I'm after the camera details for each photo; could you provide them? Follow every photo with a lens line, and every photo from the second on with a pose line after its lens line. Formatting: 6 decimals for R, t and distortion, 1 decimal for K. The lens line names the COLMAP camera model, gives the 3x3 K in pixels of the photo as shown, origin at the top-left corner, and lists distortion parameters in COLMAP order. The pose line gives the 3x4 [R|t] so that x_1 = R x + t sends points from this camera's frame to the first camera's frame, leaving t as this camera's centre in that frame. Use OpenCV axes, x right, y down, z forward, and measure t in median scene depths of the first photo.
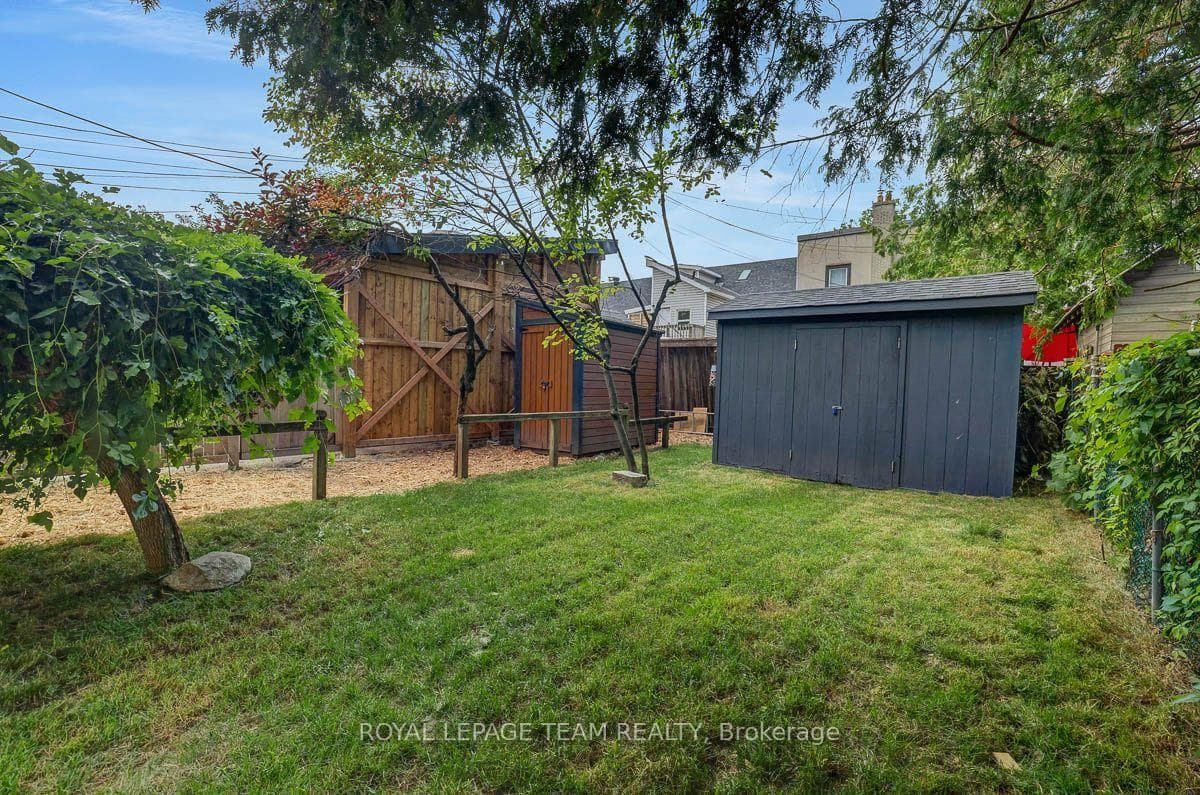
lens RADIAL K [[505.0, 0, 588.1], [0, 505.0, 403.2], [0, 0, 1]] dist [-0.027387, 0.000046]
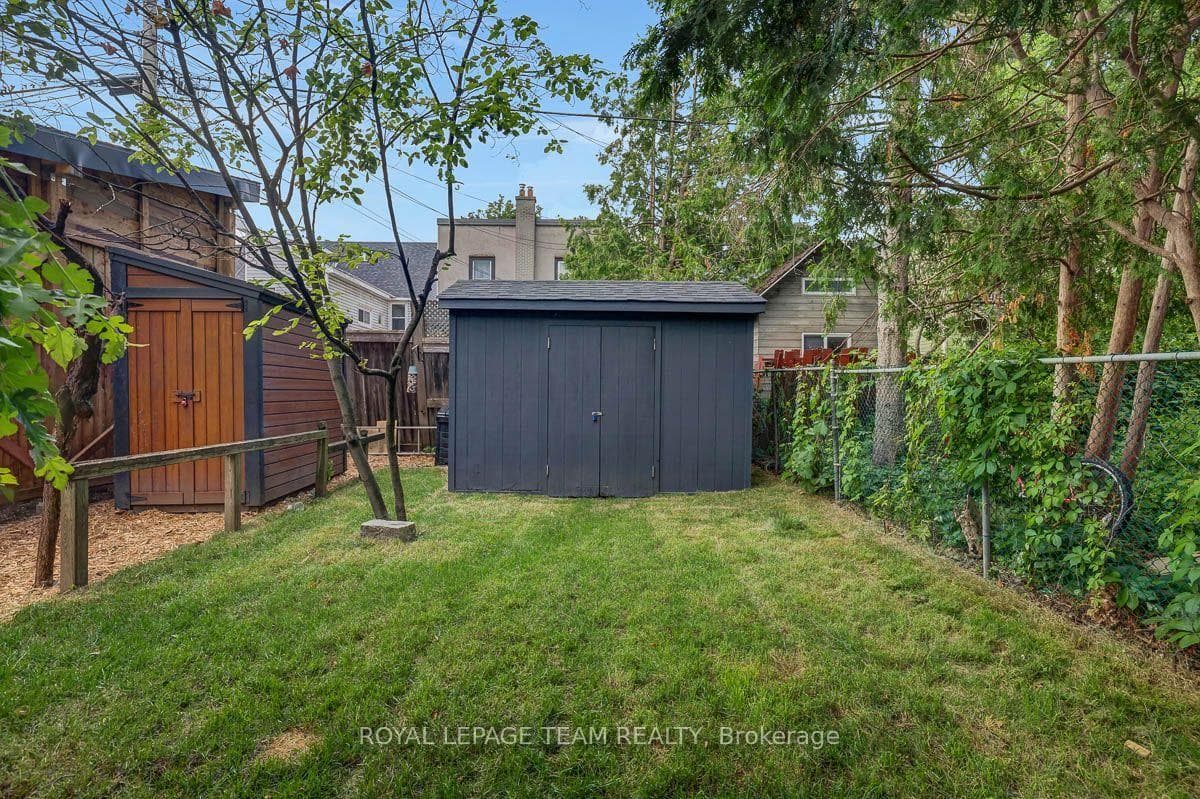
lens RADIAL K [[590.1, 0, 600.0], [0, 590.1, 399.5], [0, 0, 1]] dist [-0.062842, 0.049065]
pose [[0.767022, -0.033233, 0.640760, -0.198542], [0.042968, 0.999076, 0.000383, -0.017884], [-0.640181, 0.027238, 0.767741, 0.187812]]
